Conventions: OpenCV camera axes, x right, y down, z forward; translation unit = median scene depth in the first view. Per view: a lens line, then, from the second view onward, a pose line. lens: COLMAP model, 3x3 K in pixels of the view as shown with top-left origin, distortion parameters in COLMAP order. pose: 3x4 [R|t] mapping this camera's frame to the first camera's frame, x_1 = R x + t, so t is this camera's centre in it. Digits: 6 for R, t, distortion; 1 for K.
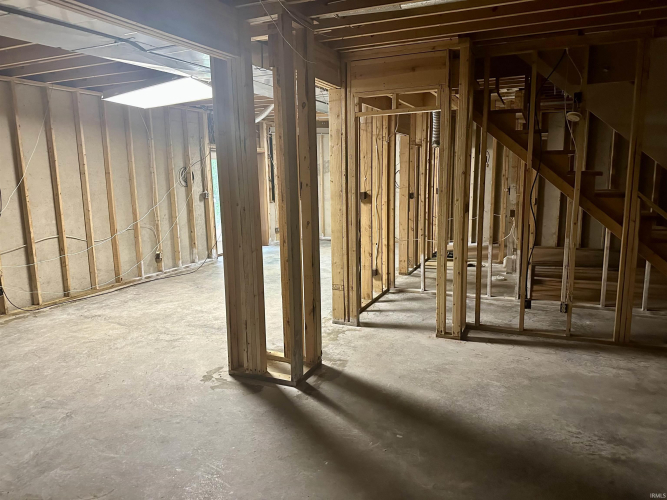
lens RADIAL K [[462.0, 0, 337.5], [0, 462.0, 250.5], [0, 0, 1]] dist [0.042566, -0.048792]
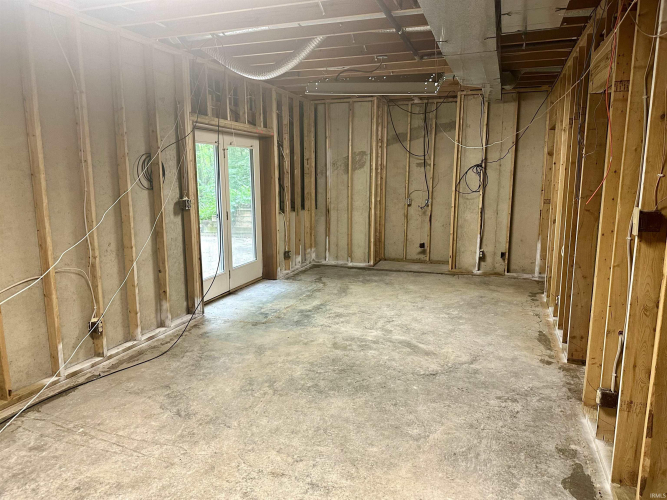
lens RADIAL K [[462.0, 0, 331.3], [0, 462.0, 247.8], [0, 0, 1]] dist [0.042566, -0.048792]
pose [[0.996470, 0.001900, 0.083934, -0.162797], [-0.001493, 0.999987, -0.004919, -0.067653], [-0.083942, 0.004776, 0.996459, 0.446660]]
